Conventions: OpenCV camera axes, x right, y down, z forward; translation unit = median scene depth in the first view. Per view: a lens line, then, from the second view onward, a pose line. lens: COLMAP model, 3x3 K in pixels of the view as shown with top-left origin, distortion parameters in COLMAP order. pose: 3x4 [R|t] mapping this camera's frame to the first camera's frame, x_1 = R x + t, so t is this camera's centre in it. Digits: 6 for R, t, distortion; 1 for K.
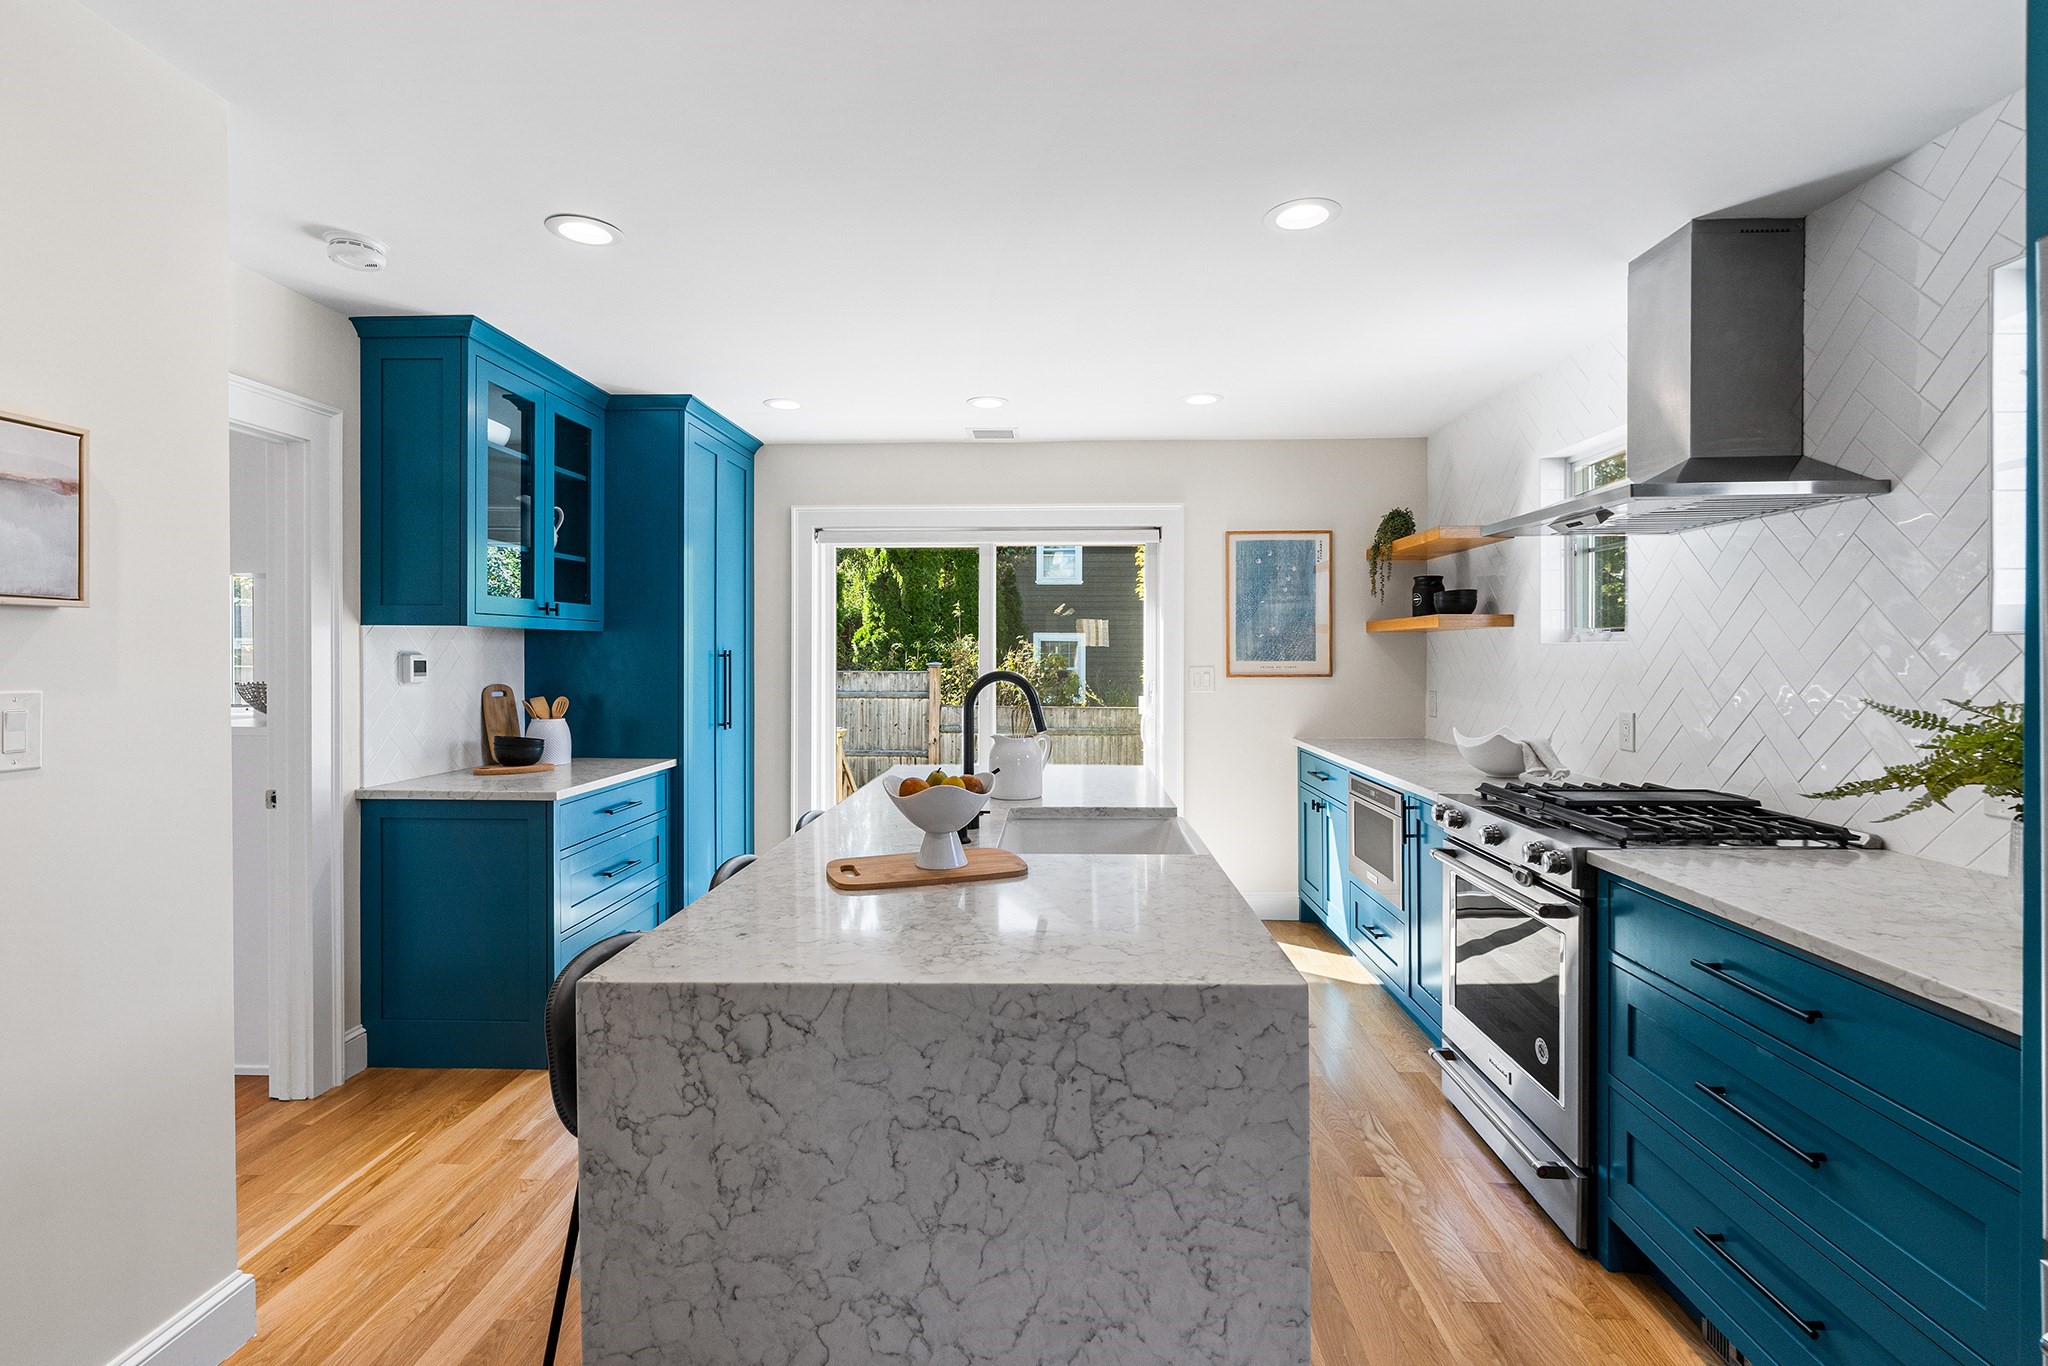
lens RADIAL K [[922.7, 0, 1025.3], [0, 922.7, 651.5], [0, 0, 1]] dist [-0.003744, 0.000385]
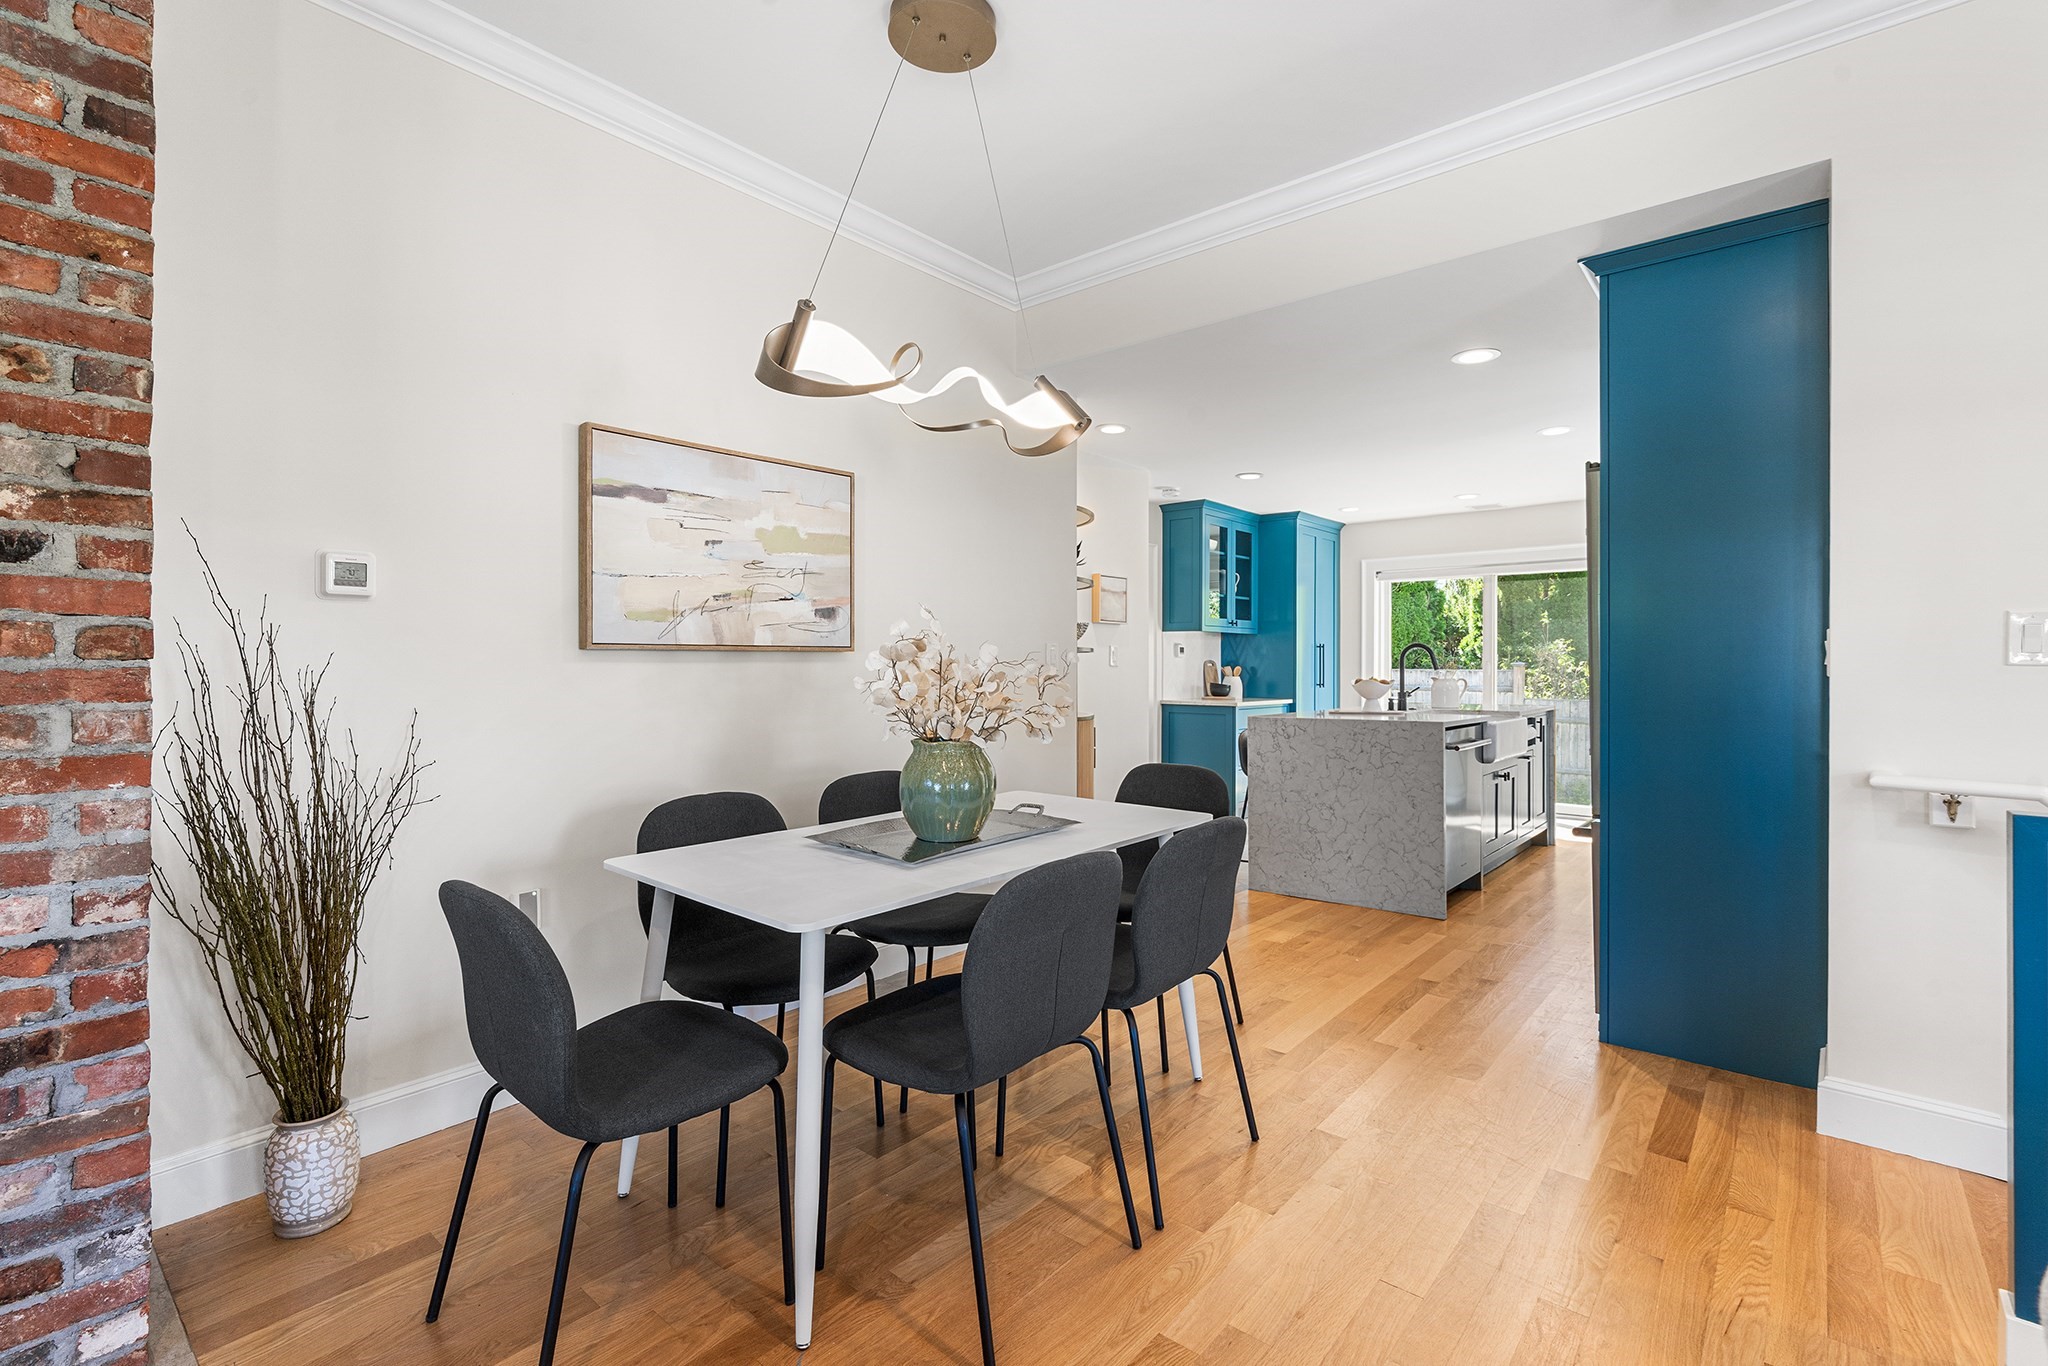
lens RADIAL K [[922.7, 0, 1025.6], [0, 922.7, 667.4], [0, 0, 1]] dist [-0.003744, 0.000385]
pose [[0.776863, 0.002945, -0.629663, 0.440026], [-0.003262, 0.999994, 0.000652, 0.054881], [0.629661, 0.001547, 0.776868, -0.930150]]
